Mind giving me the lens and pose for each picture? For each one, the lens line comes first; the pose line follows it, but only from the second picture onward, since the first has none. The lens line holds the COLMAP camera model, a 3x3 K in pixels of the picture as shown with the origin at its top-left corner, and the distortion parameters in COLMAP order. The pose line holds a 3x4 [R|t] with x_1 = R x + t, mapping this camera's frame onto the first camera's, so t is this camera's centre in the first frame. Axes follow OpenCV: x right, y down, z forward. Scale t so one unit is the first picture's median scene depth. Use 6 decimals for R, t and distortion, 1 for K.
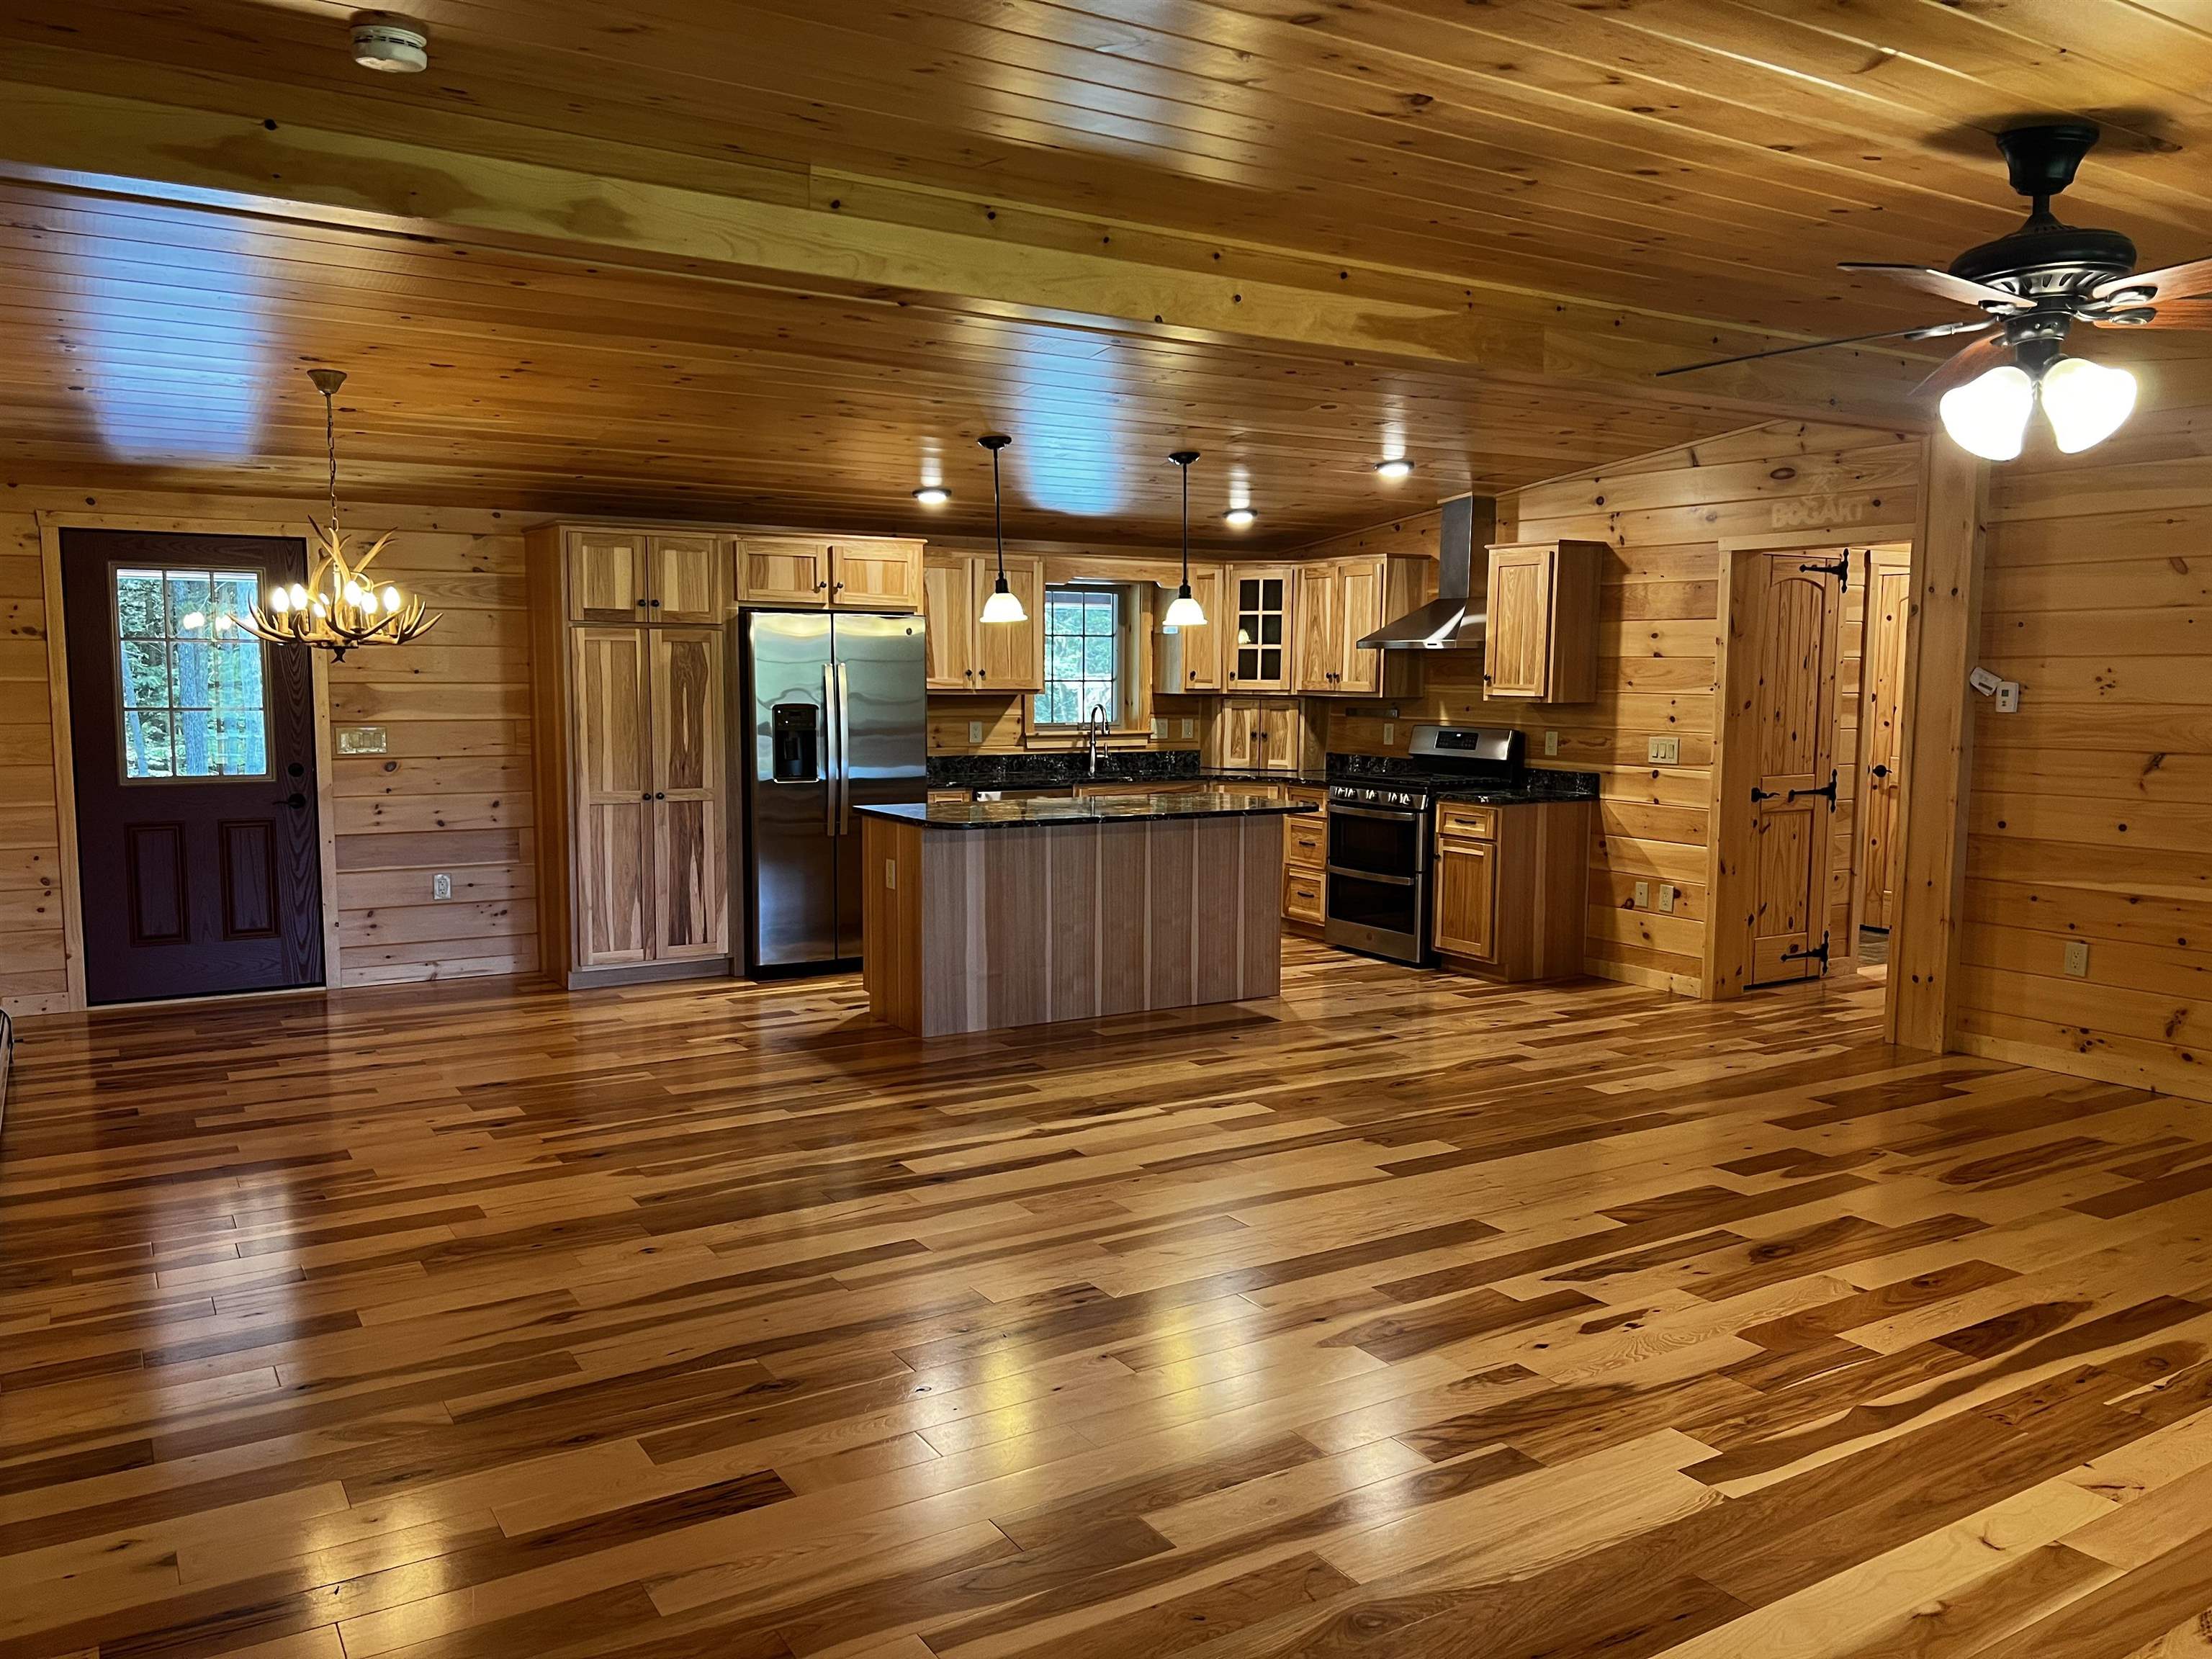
lens RADIAL K [[1665.6, 0, 1101.2], [0, 1665.6, 843.1], [0, 0, 1]] dist [0.051131, -0.066481]
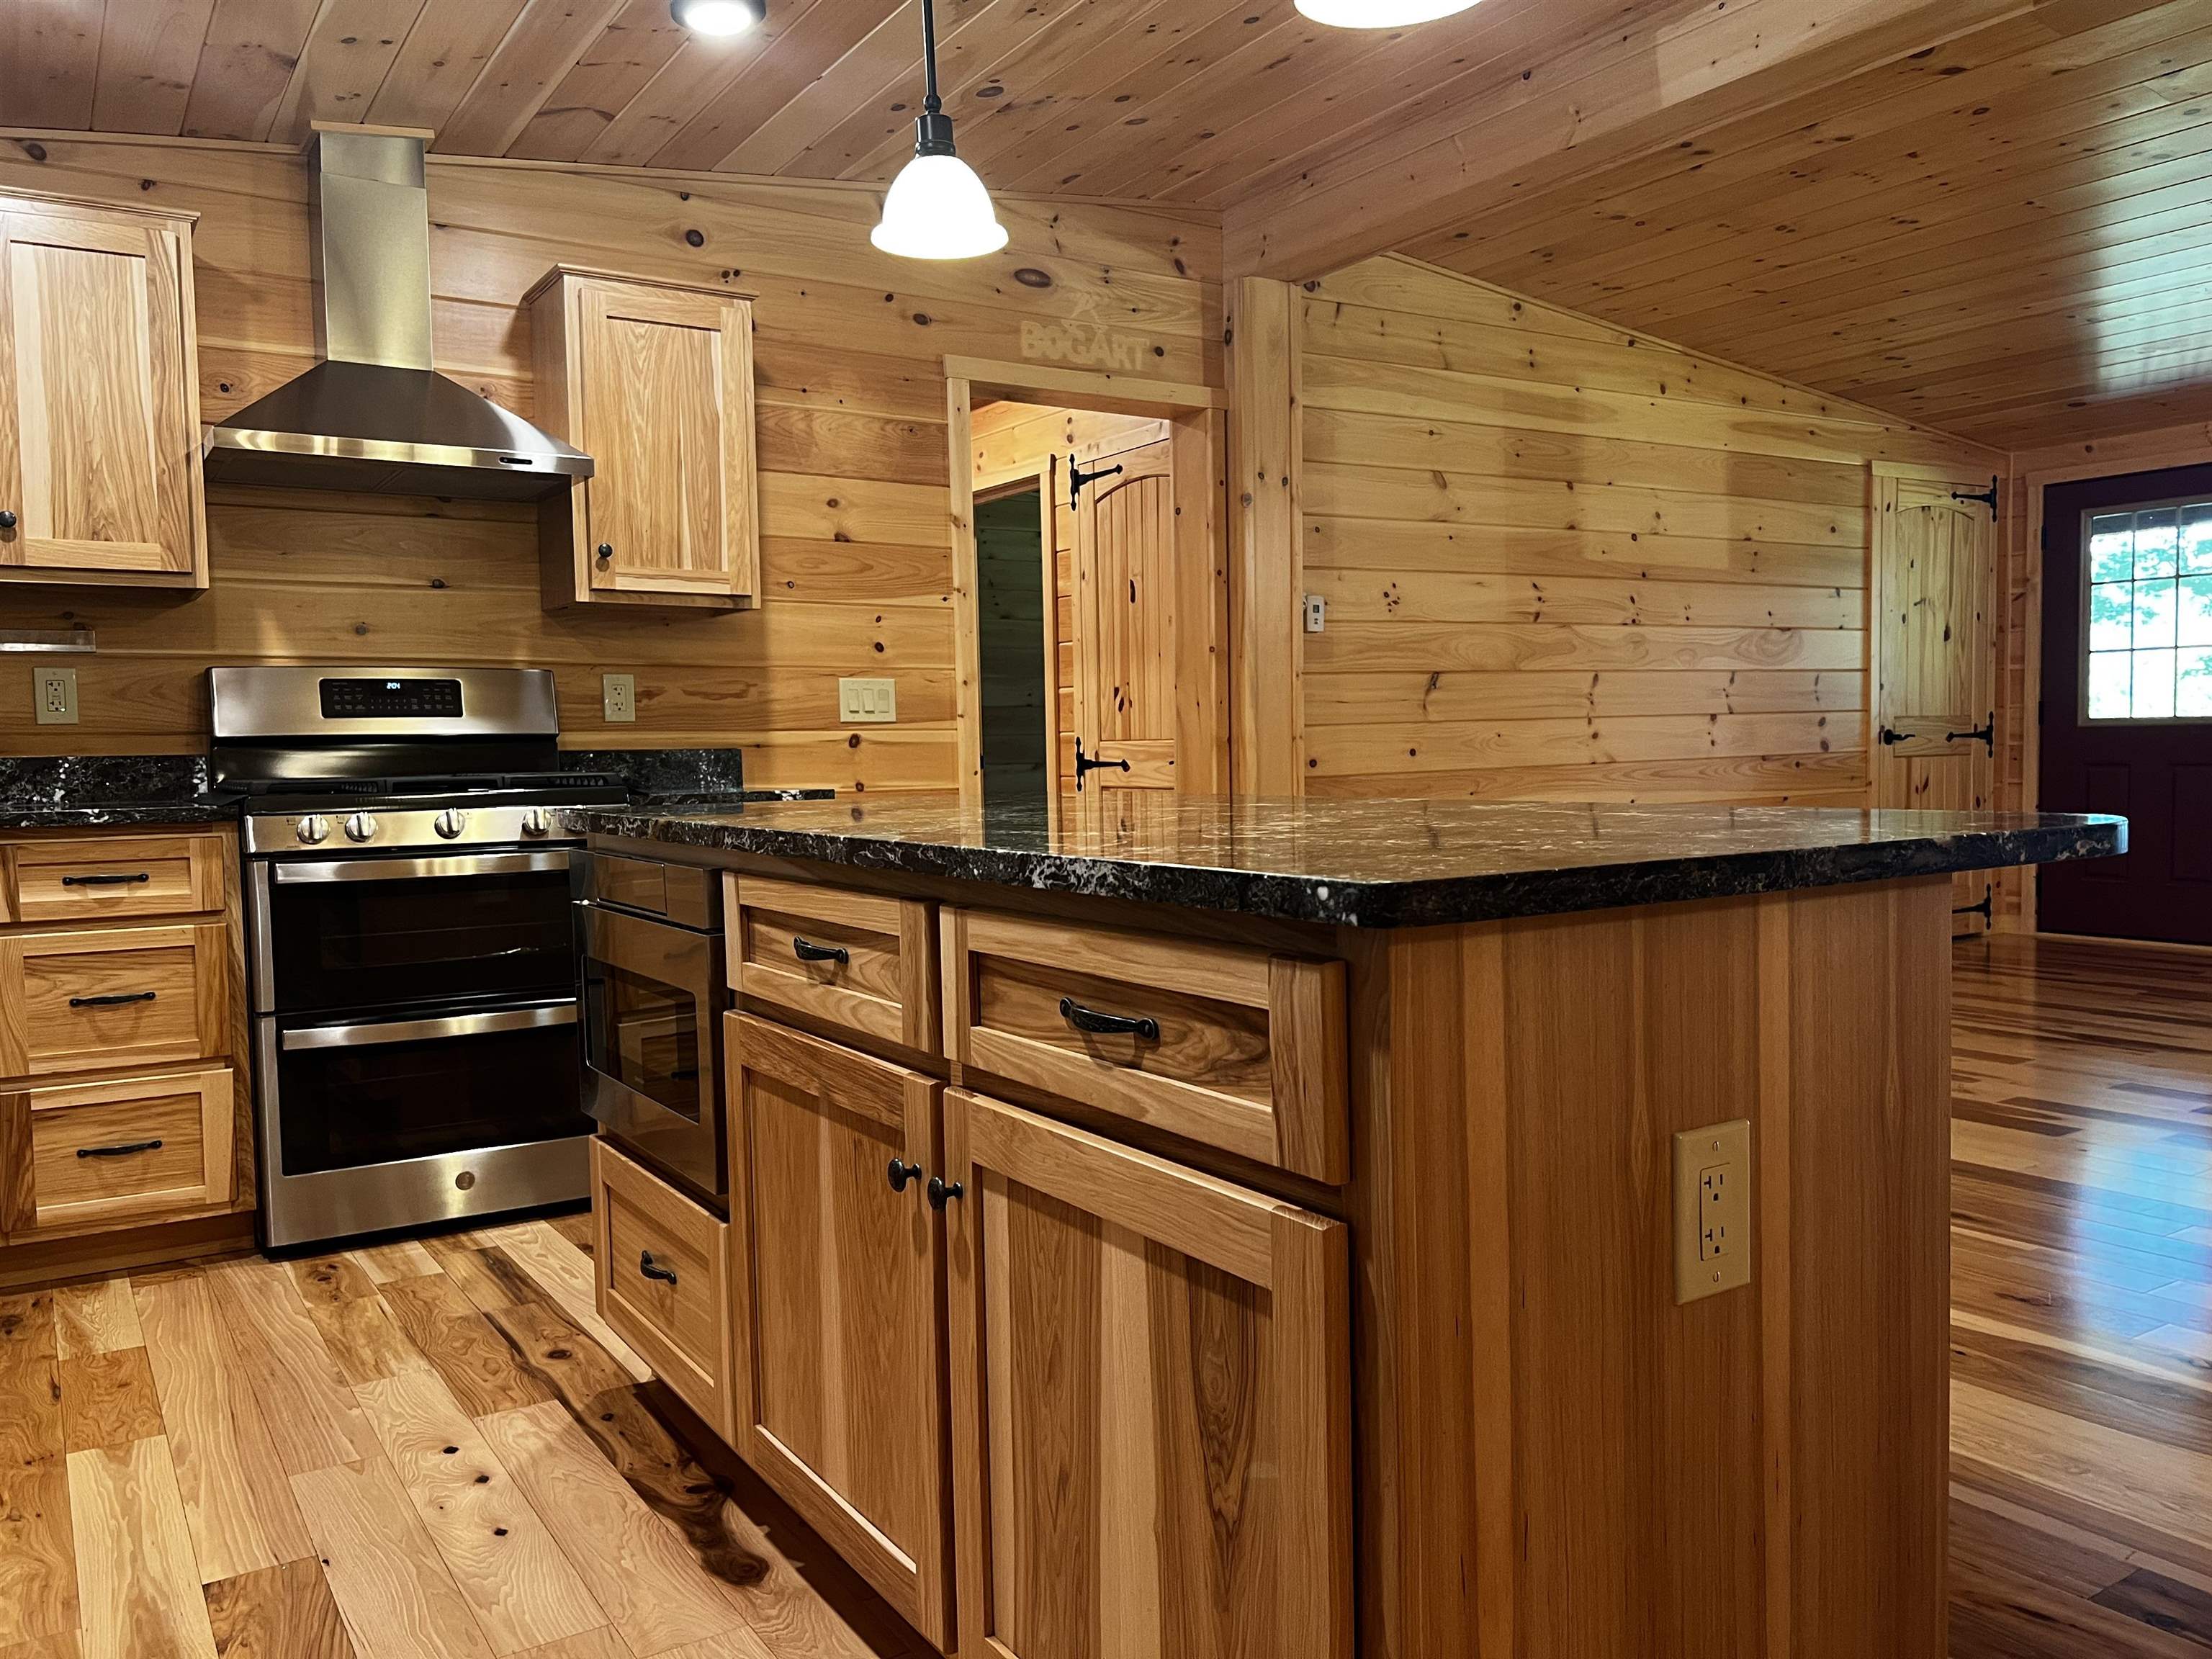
lens RADIAL K [[1665.6, 0, 1105.1], [0, 1665.6, 857.5], [0, 0, 1]] dist [0.051131, -0.066481]
pose [[-0.021580, -0.074220, 0.997008, -0.263780], [0.124888, 0.989229, 0.076344, -0.034821], [-0.991936, 0.126162, -0.012079, 0.941238]]
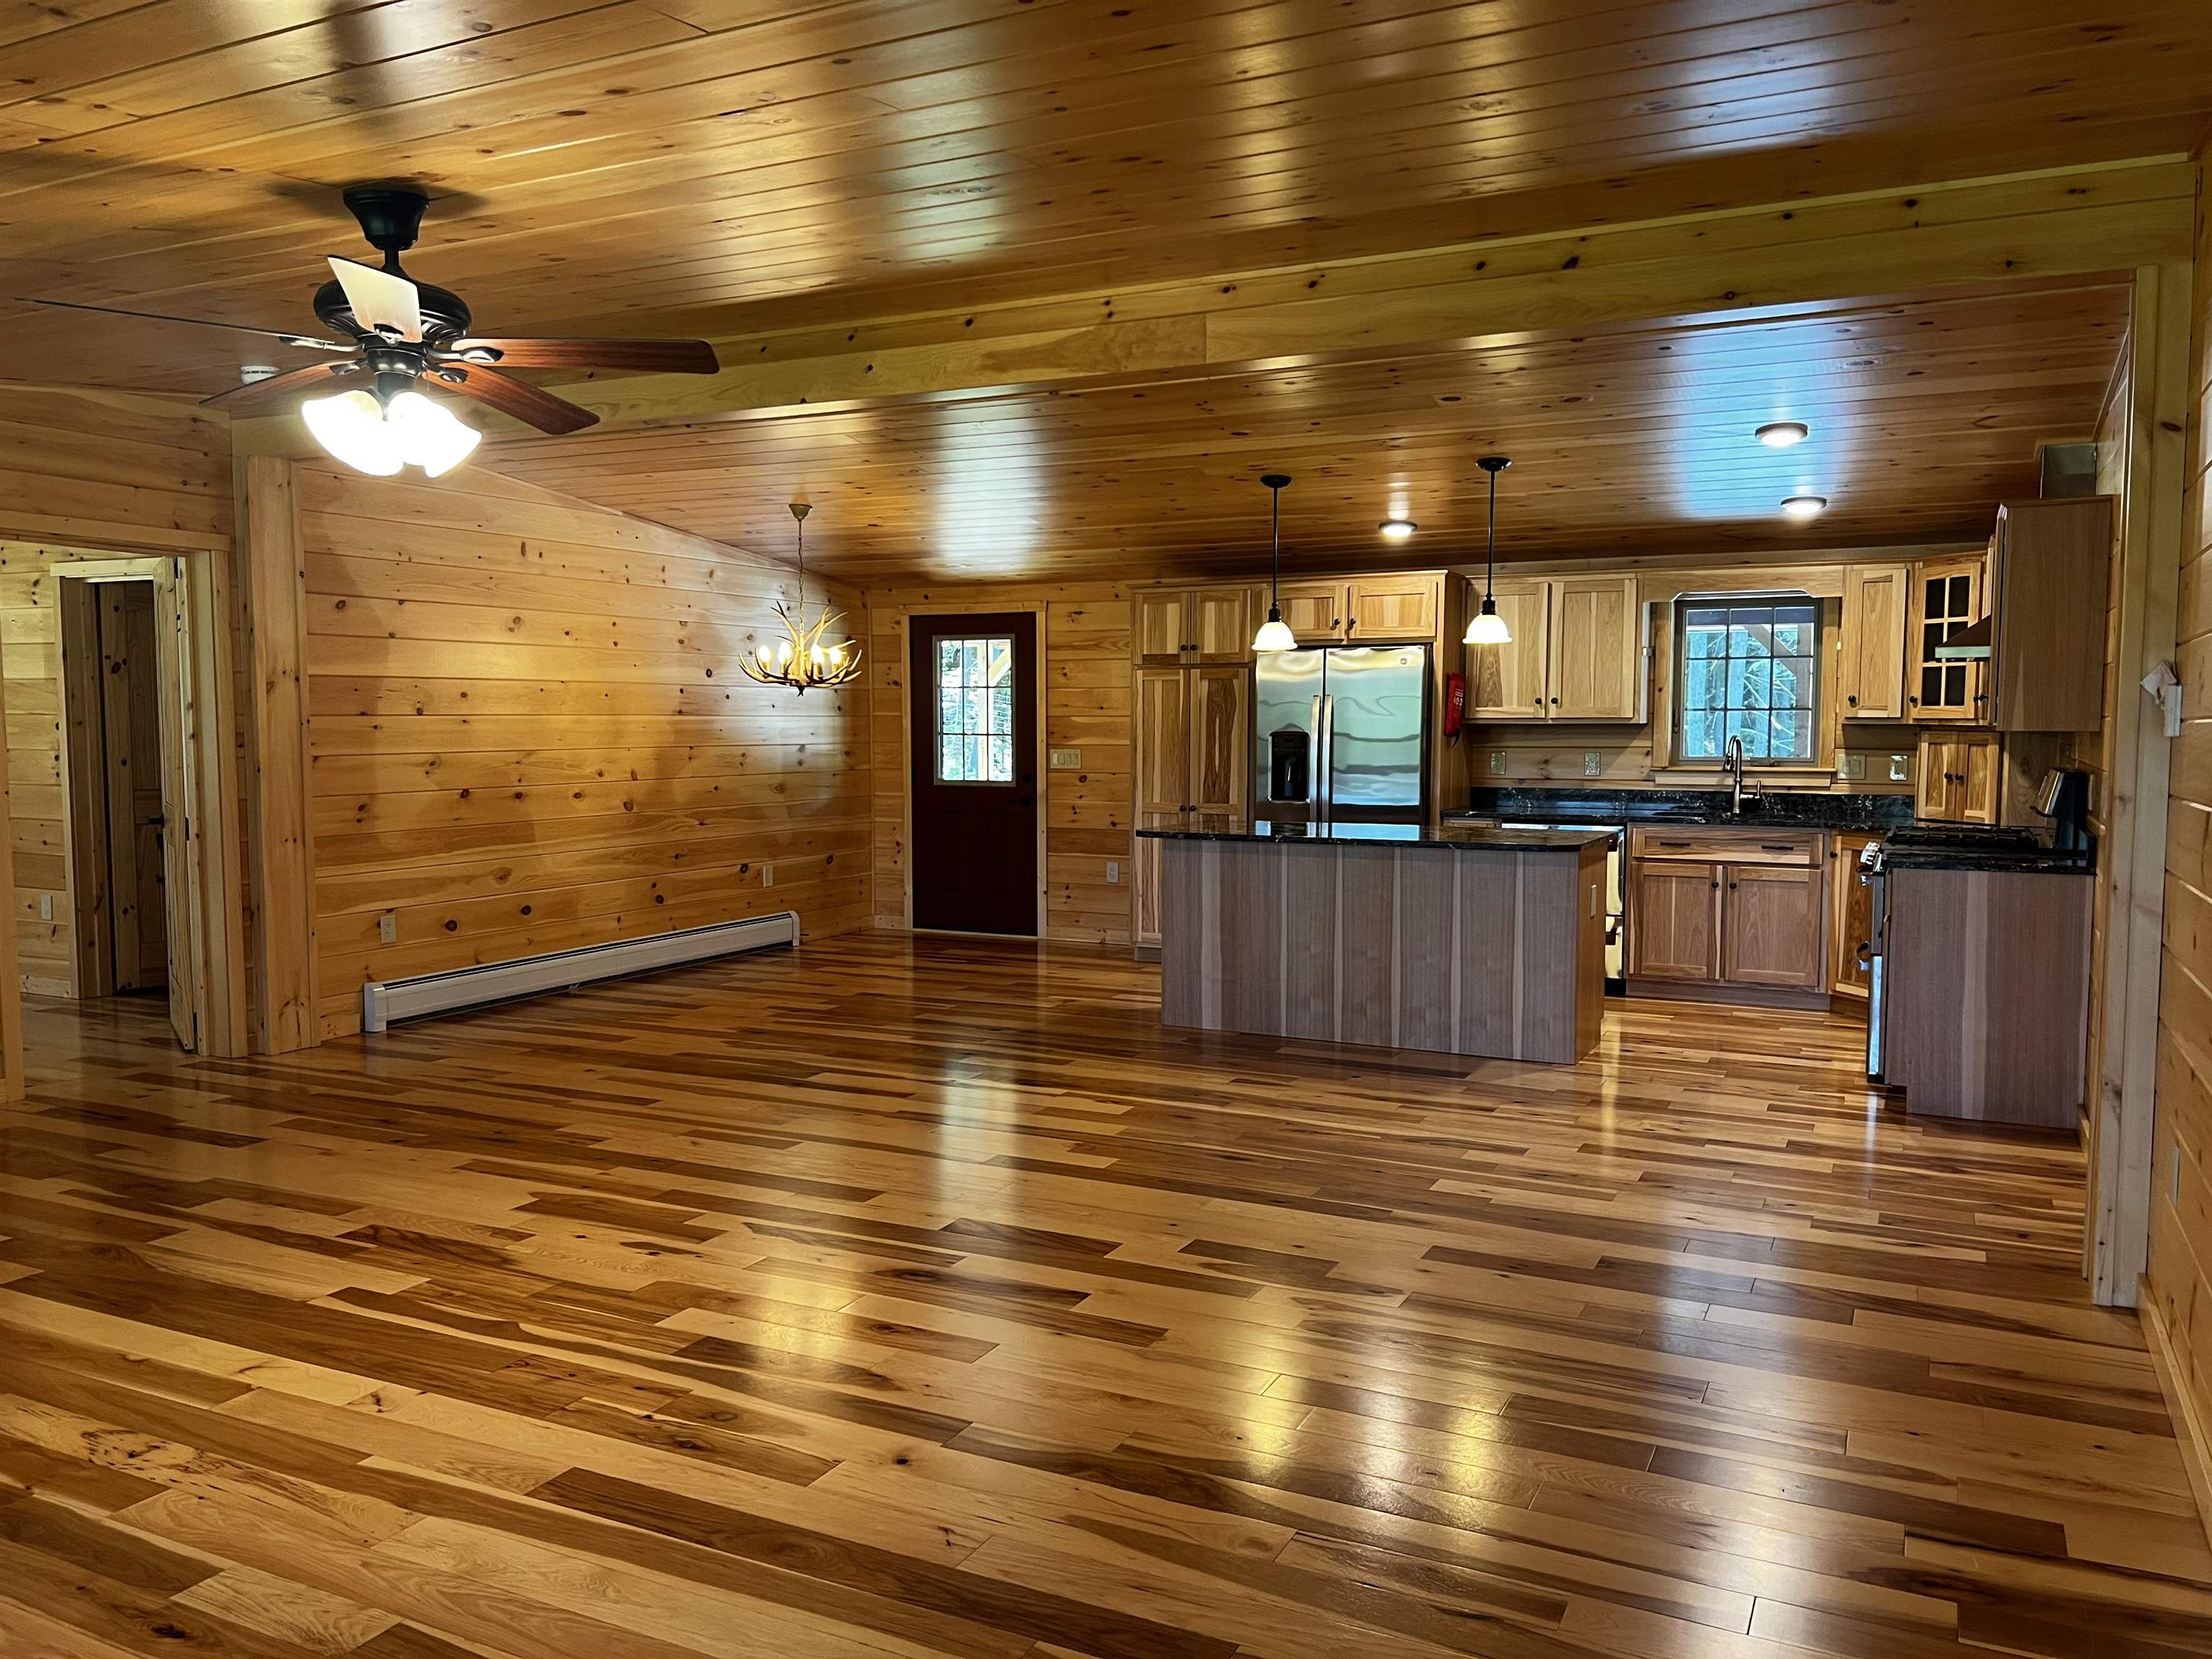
lens RADIAL K [[1665.6, 0, 1094.0], [0, 1665.6, 845.7], [0, 0, 1]] dist [0.051131, -0.066481]
pose [[0.523434, 0.058692, -0.850043, 0.699190], [-0.085245, 0.996227, 0.016294, -0.014528], [0.847792, 0.063933, 0.526462, 0.316373]]
